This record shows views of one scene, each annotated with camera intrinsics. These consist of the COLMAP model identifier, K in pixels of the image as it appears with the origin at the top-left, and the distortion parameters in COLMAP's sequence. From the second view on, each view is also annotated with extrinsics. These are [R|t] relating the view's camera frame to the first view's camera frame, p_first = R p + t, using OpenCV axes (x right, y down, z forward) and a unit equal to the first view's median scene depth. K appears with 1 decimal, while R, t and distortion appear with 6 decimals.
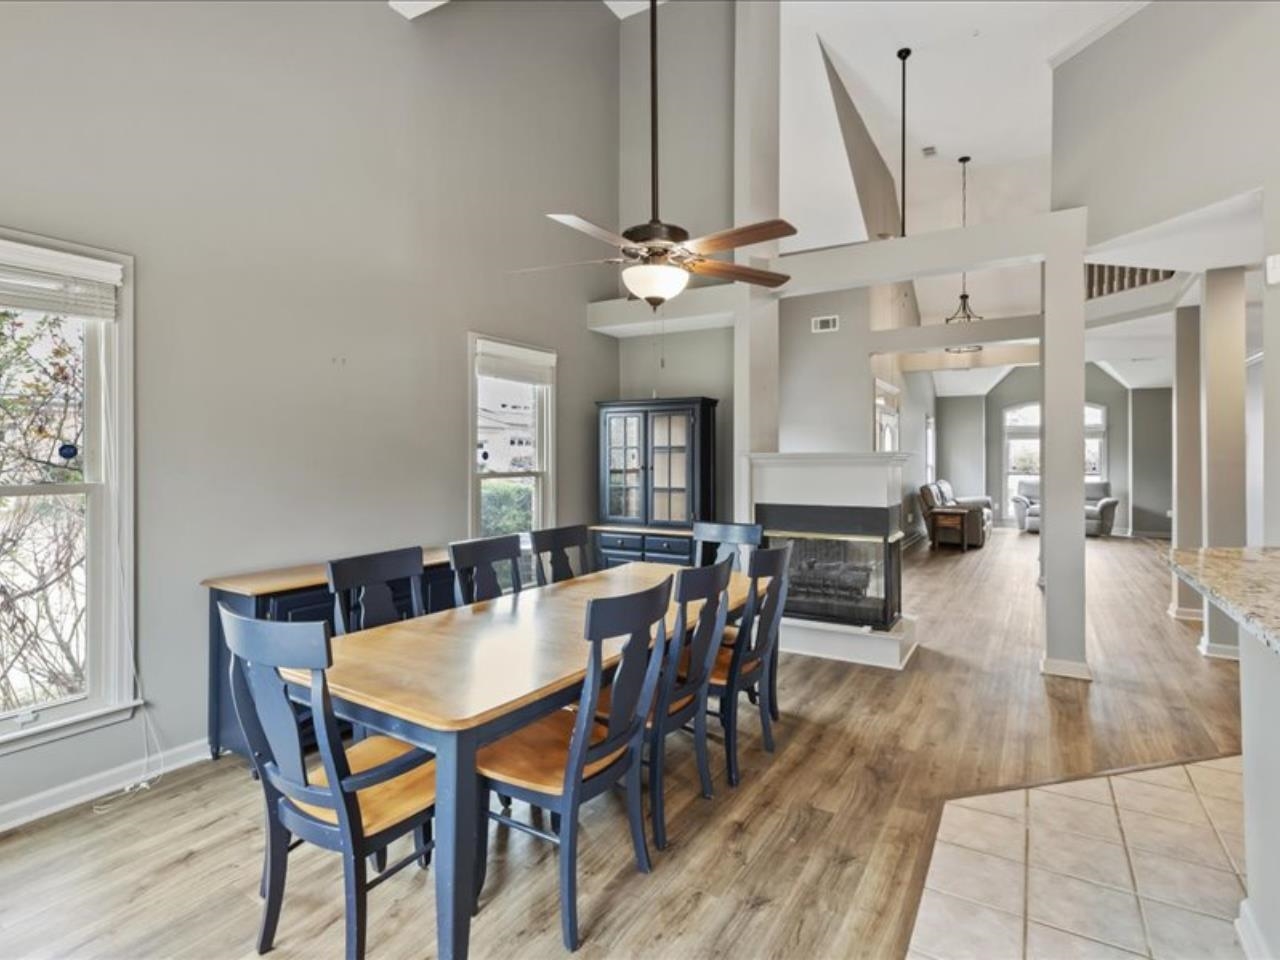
lens RADIAL K [[656.9, 0, 644.5], [0, 656.9, 443.4], [0, 0, 1]] dist [0.001225, 0.001526]
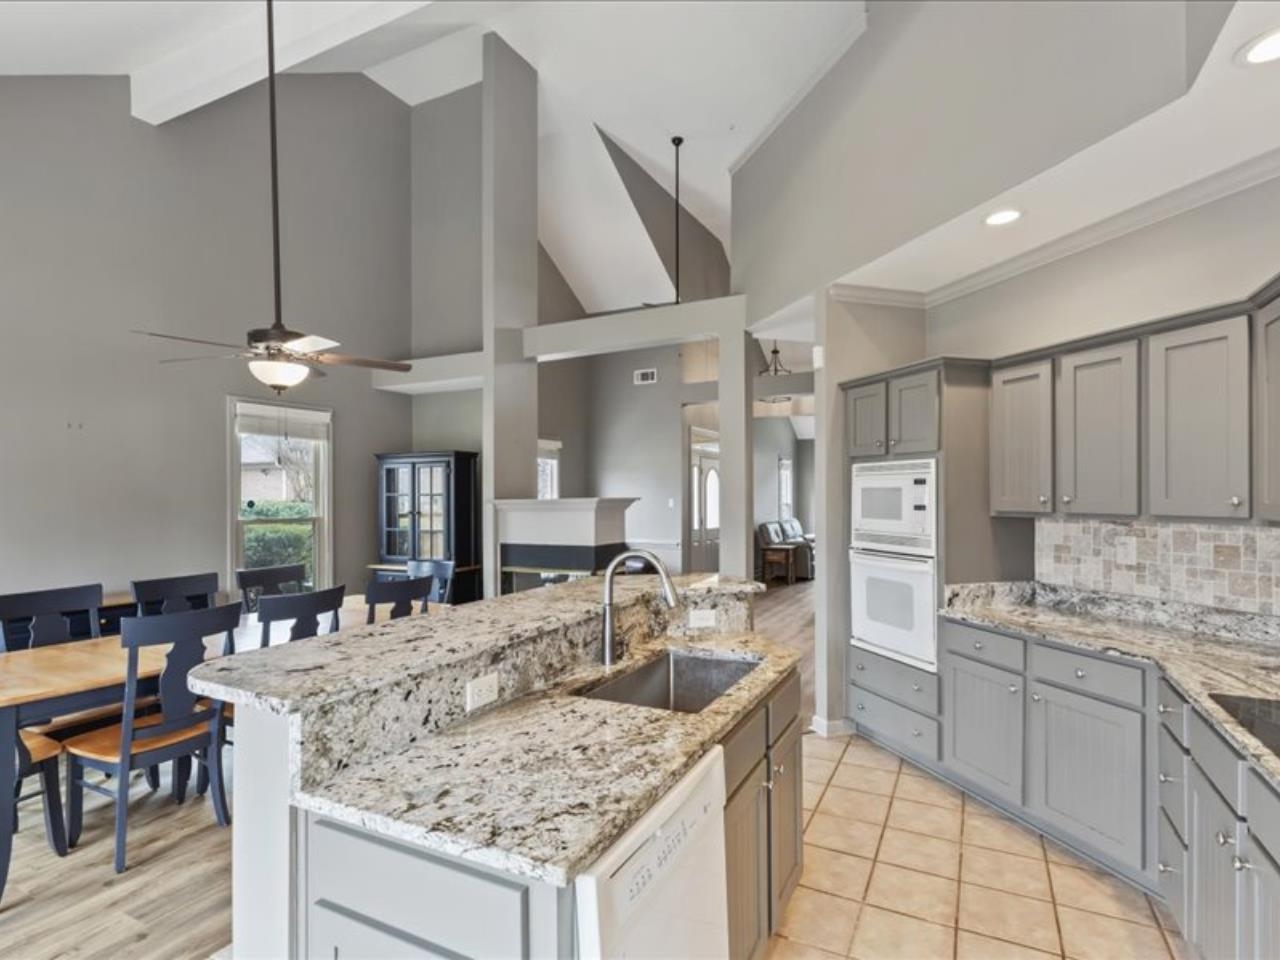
lens RADIAL K [[667.2, 0, 640.0], [0, 667.2, 480.0], [0, 0, 1]] dist [0.000968, 0.000884]
pose [[0.998130, -0.005735, 0.060851, 0.321275], [0.005742, 0.999984, 0.000046, -0.017122], [-0.060850, 0.000304, 0.998147, -0.167019]]
